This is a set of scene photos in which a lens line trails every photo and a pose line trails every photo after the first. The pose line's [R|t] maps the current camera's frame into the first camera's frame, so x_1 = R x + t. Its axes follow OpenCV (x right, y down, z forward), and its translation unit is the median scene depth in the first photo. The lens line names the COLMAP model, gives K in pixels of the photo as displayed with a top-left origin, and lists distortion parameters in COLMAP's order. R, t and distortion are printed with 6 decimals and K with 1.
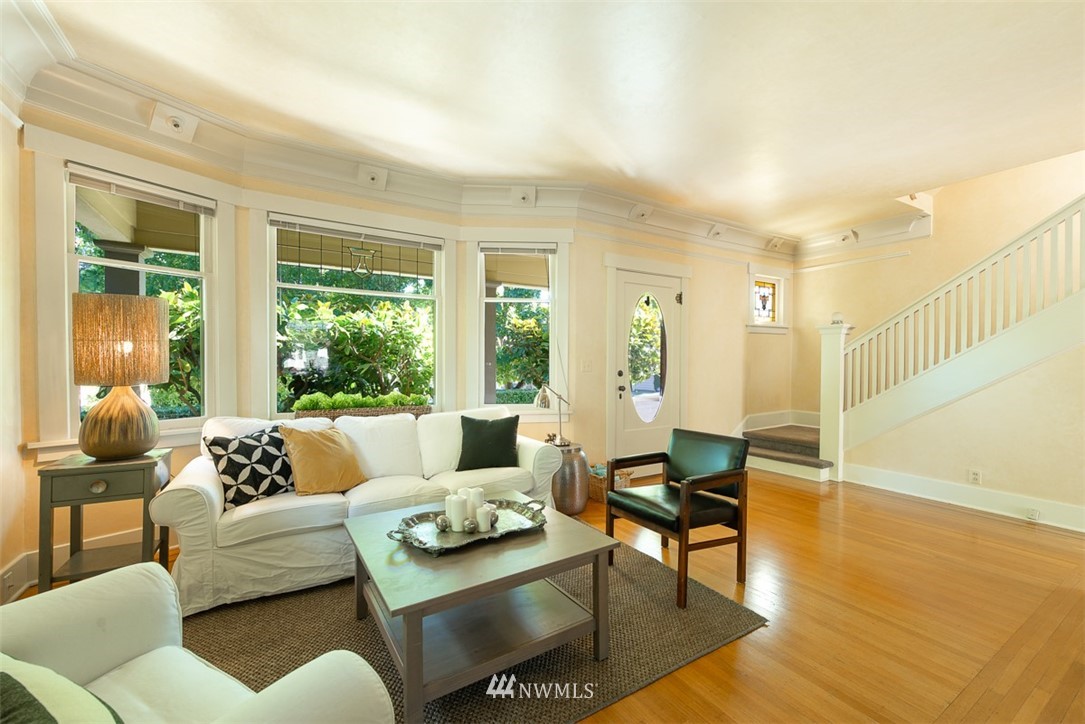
lens RADIAL K [[439.8, 0, 542.5], [0, 439.8, 362.0], [0, 0, 1]] dist [0.000657, 0.000024]
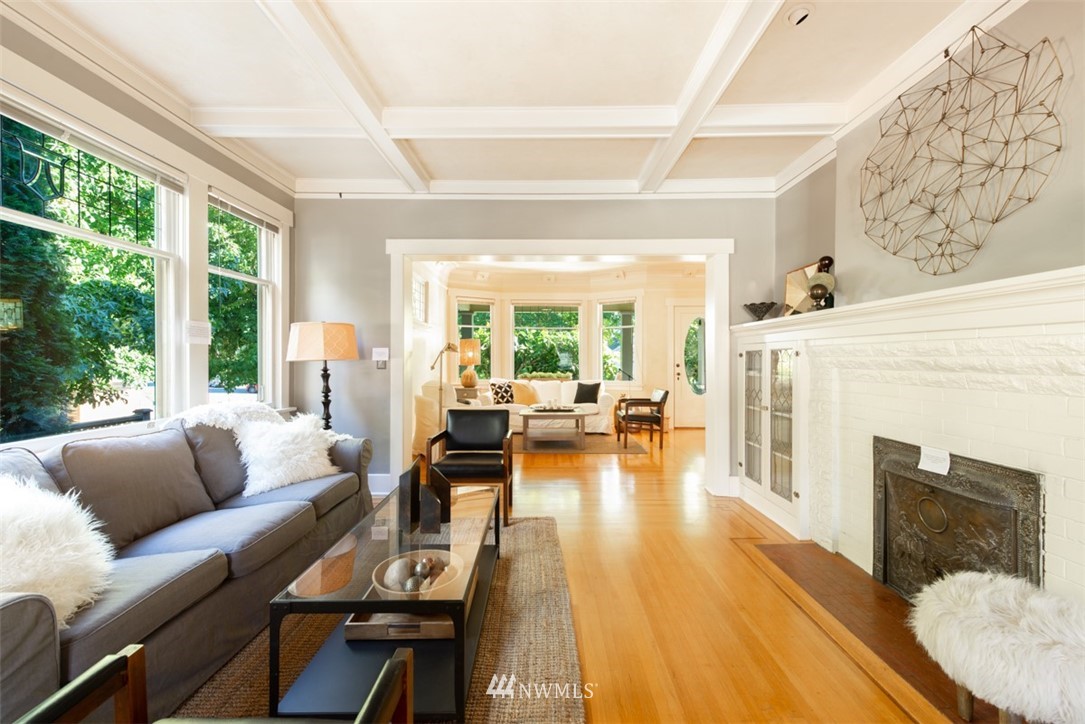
lens RADIAL K [[439.0, 0, 542.5], [0, 439.0, 362.0], [0, 0, 1]] dist [0.000054, 0.000007]
pose [[0.842492, 0.002516, -0.538703, 0.936472], [-0.002804, 0.999996, 0.000284, 0.017816], [0.538702, 0.001271, 0.842496, -1.085975]]
